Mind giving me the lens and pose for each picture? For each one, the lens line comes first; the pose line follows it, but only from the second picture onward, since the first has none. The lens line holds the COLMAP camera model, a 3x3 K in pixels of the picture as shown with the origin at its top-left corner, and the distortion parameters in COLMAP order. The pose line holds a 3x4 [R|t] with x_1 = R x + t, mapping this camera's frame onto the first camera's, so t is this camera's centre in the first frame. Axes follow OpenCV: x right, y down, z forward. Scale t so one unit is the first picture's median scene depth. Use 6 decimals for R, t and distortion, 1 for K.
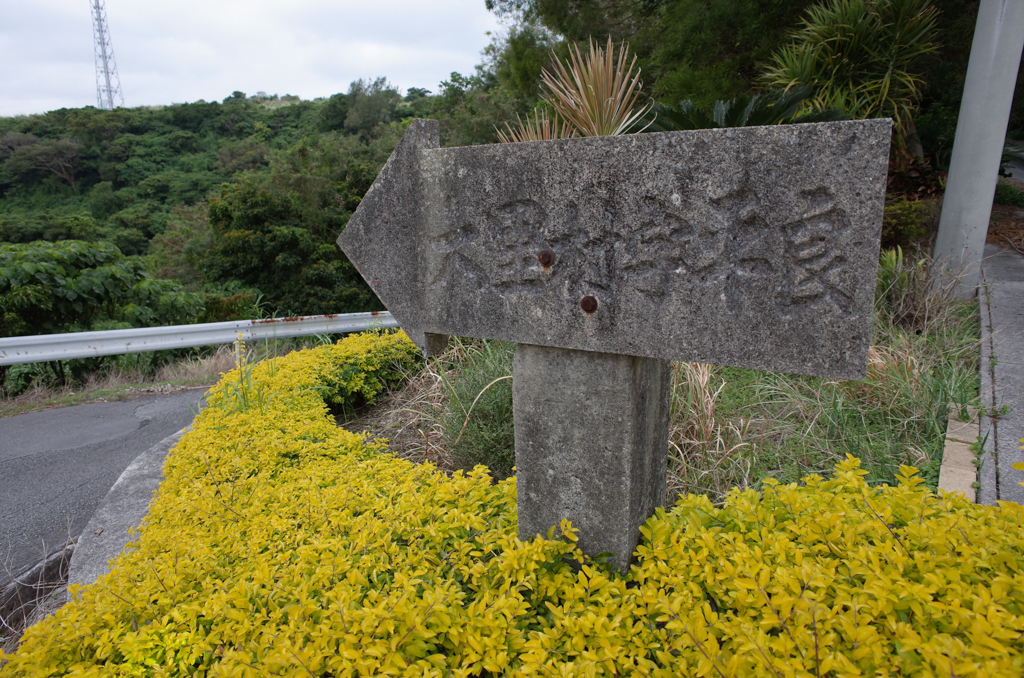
lens RADIAL K [[617.9, 0, 515.4], [0, 617.9, 339.6], [0, 0, 1]] dist [0.000518, 0.006194]
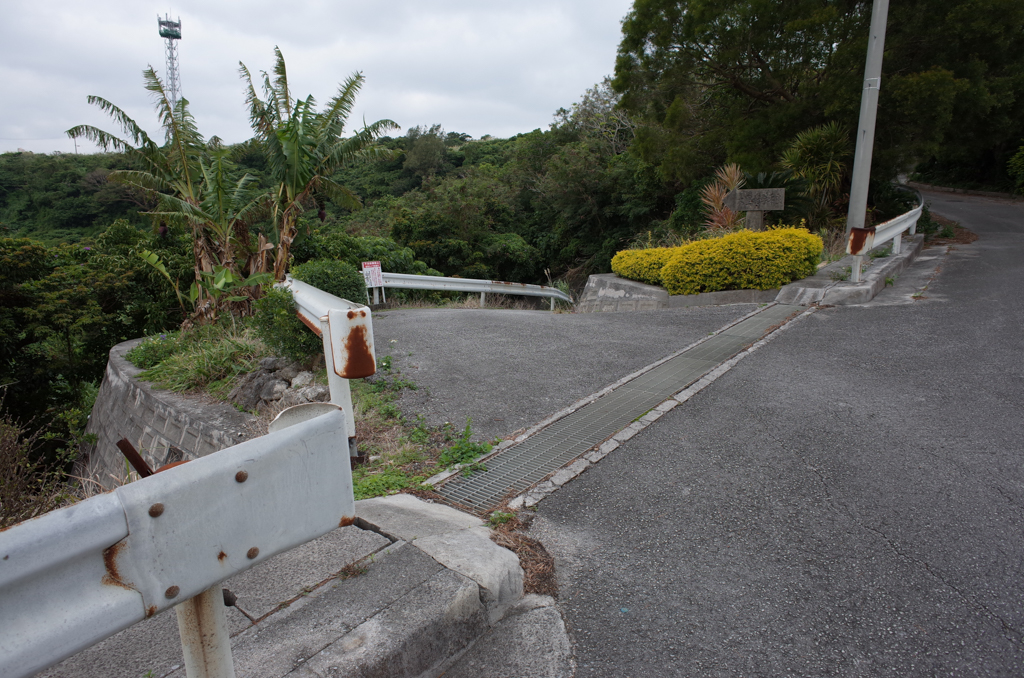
lens RADIAL K [[617.9, 0, 509.1], [0, 617.9, 339.0], [0, 0, 1]] dist [0.000518, 0.006194]
pose [[0.998970, 0.024585, -0.038125, -0.034903], [-0.026874, 0.997791, -0.060745, 0.028504], [0.036548, 0.061707, 0.997425, -0.091074]]
